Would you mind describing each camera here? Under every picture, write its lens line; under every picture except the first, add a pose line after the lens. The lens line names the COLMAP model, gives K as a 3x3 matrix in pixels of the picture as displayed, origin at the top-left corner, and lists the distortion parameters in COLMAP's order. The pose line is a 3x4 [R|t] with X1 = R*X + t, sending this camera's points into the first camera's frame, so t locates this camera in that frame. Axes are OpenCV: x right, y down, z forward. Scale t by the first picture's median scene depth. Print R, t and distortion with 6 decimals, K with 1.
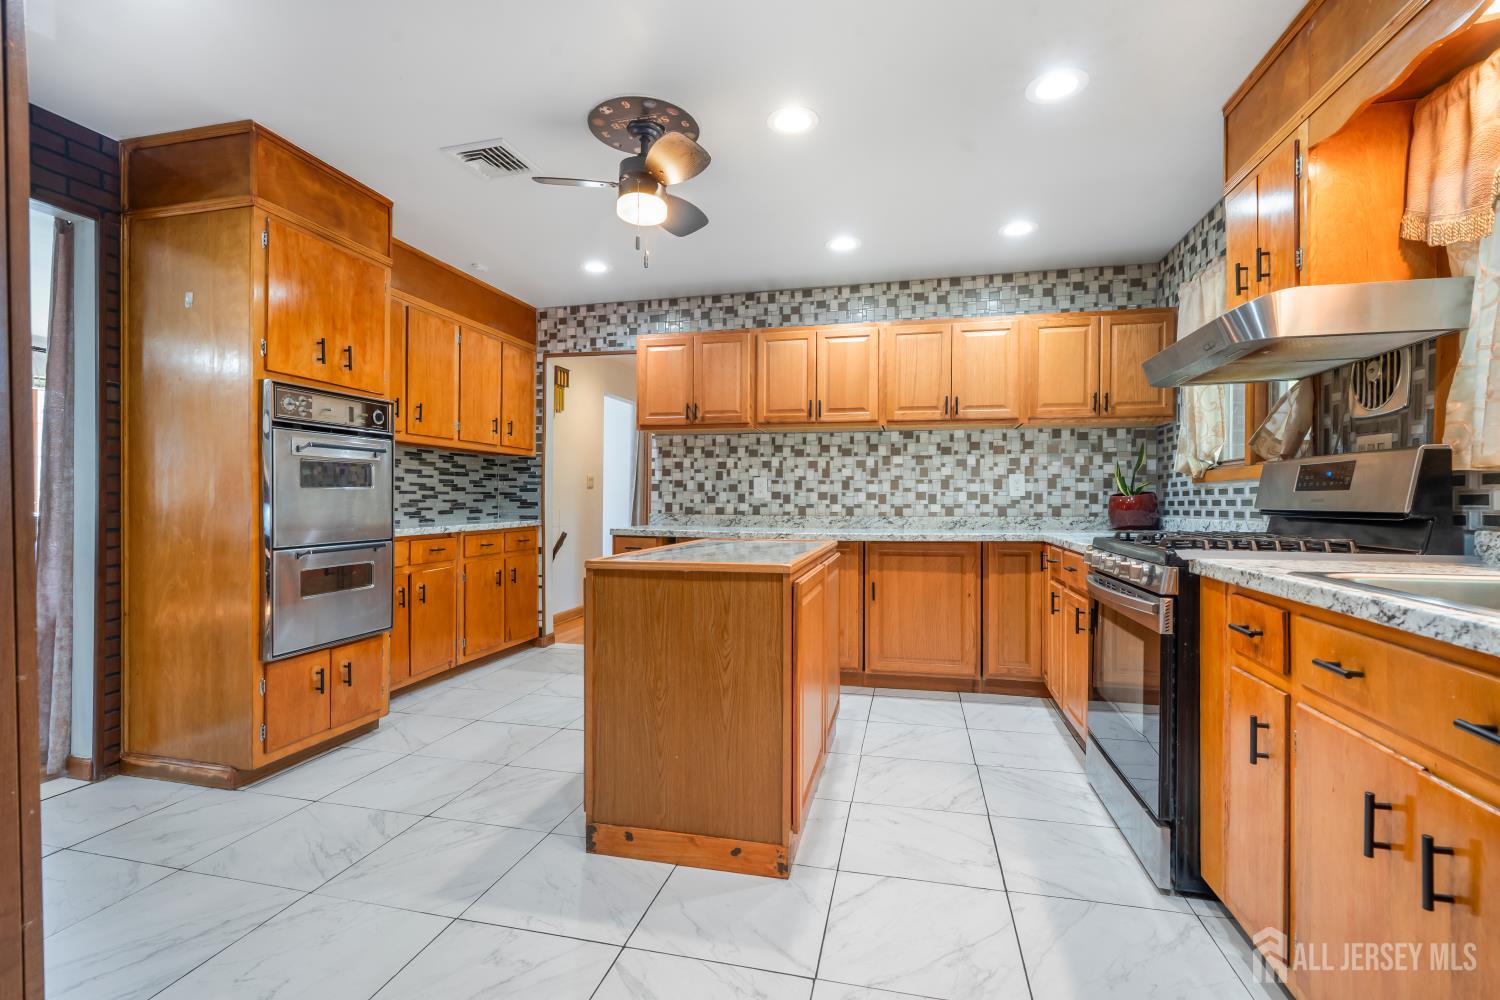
lens RADIAL K [[680.2, 0, 744.6], [0, 680.2, 502.0], [0, 0, 1]] dist [0.001324, 0.003823]
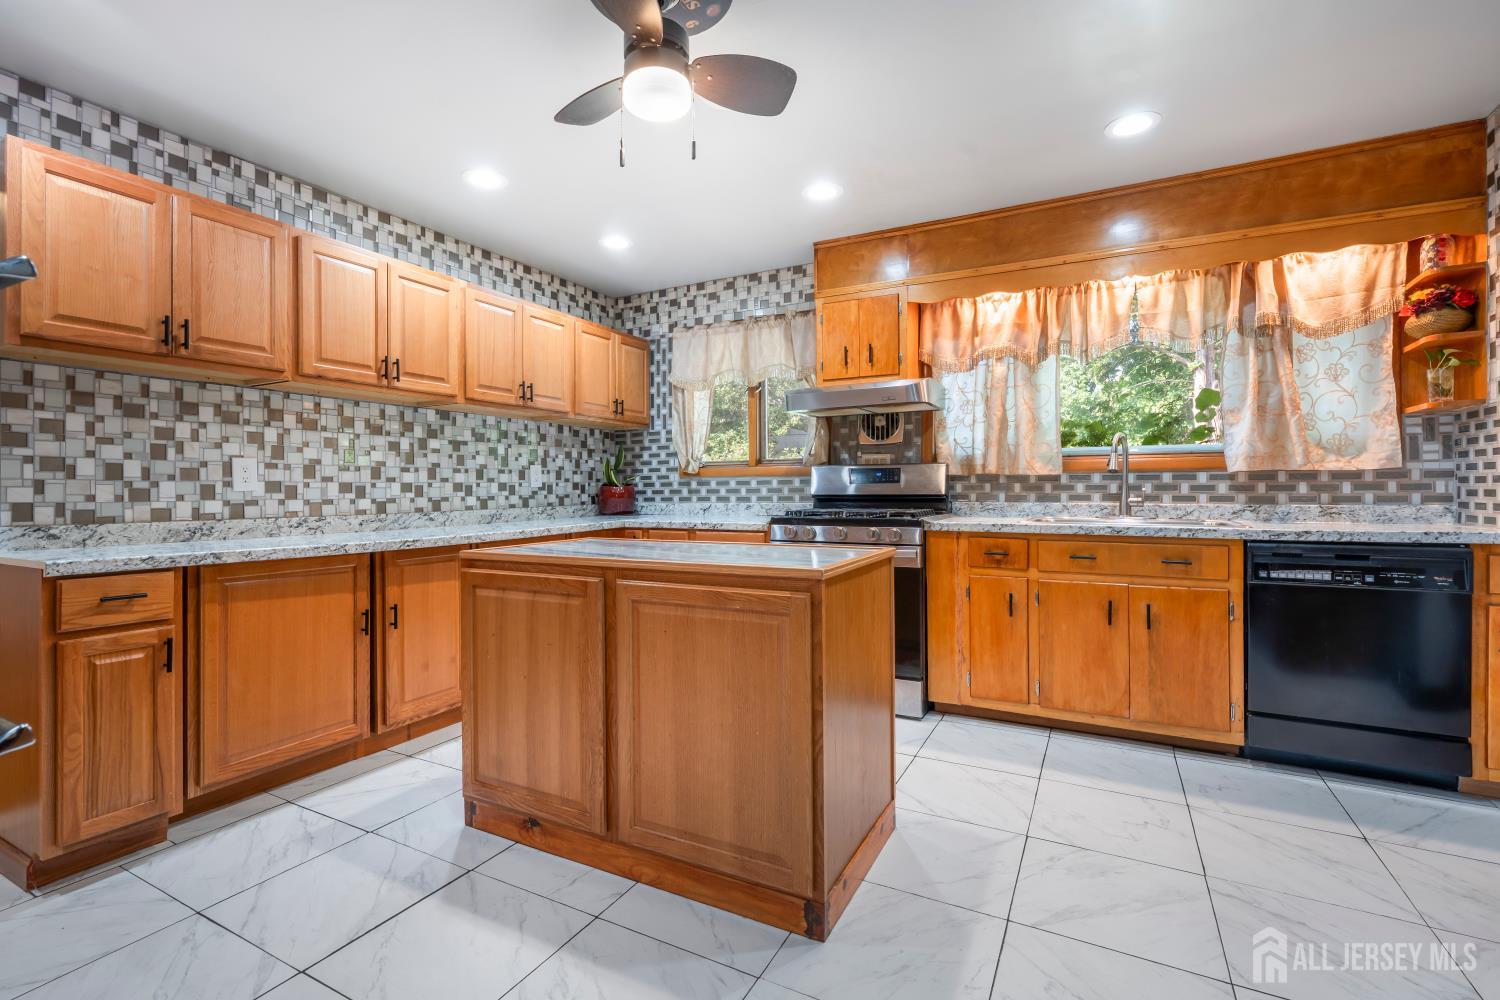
lens RADIAL K [[680.2, 0, 742.8], [0, 680.2, 487.5], [0, 0, 1]] dist [0.001324, 0.003823]
pose [[0.253847, -0.003586, 0.967238, -0.485423], [0.010619, 0.999943, 0.000920, -0.005417], [-0.967186, 0.010037, 0.253871, 0.423656]]
